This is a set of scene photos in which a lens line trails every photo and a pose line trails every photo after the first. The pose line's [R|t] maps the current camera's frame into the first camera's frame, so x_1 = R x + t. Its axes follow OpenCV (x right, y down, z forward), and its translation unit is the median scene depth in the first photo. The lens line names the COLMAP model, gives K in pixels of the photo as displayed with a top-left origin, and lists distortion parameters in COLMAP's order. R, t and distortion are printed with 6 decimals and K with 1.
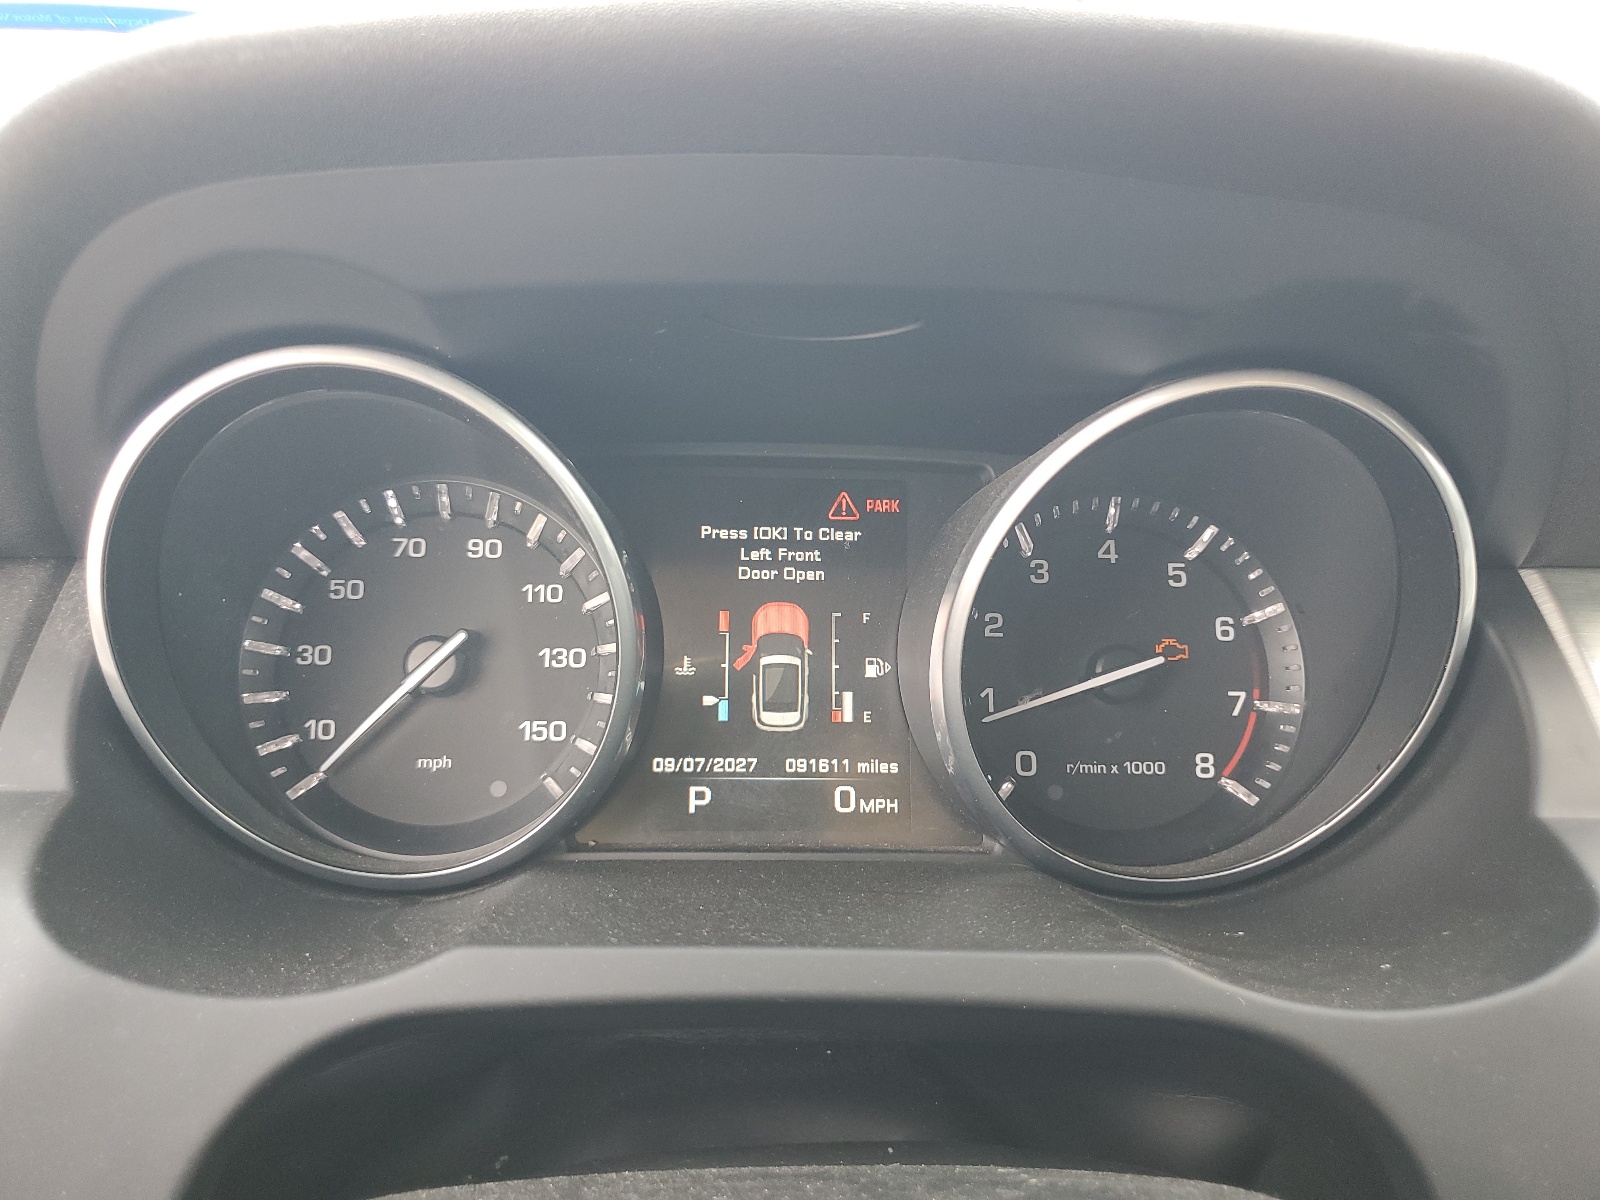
lens RADIAL K [[1227.5, 0, 798.9], [0, 1227.5, 601.9], [0, 0, 1]] dist [-0.009891, -0.002765]
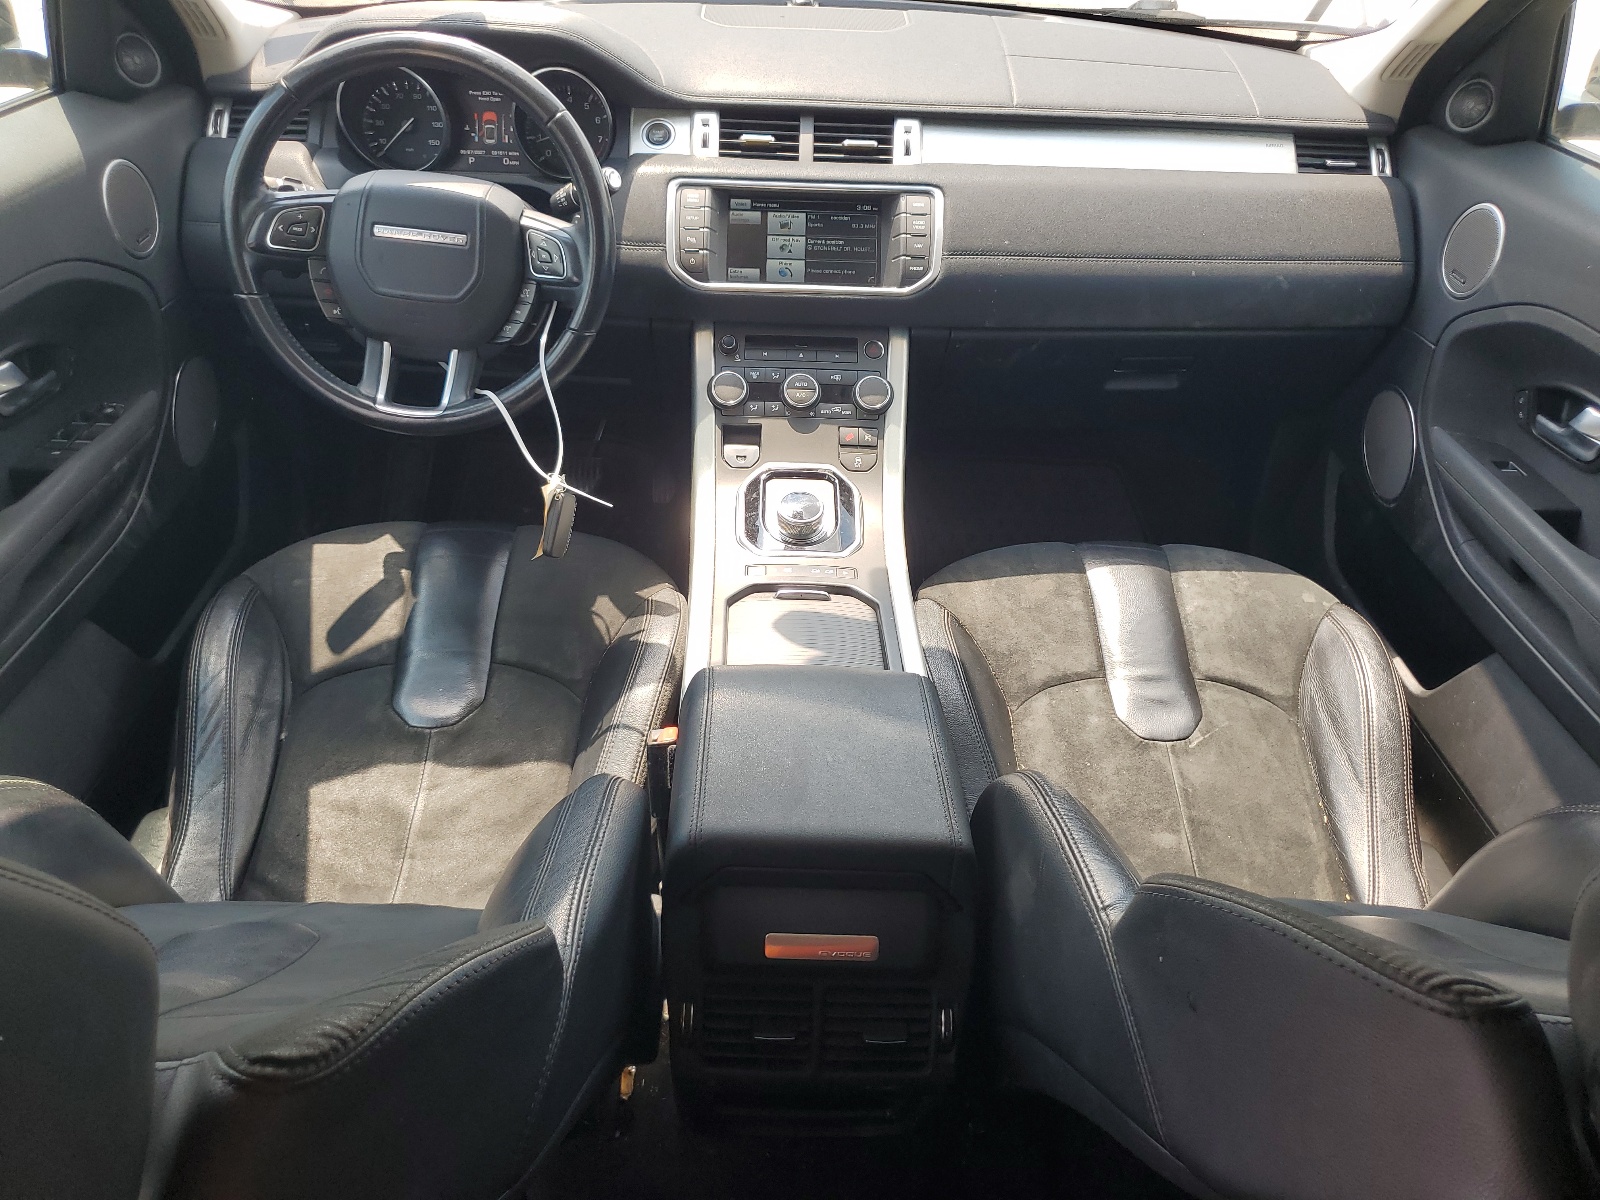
lens RADIAL K [[1227.5, 0, 798.9], [0, 1227.5, 598.5], [0, 0, 1]] dist [-0.009891, -0.002765]
pose [[0.999339, 0.030758, -0.019371, 1.186622], [-0.021085, 0.924612, 0.380326, -0.075917], [0.029609, -0.379666, 0.924650, -3.492735]]
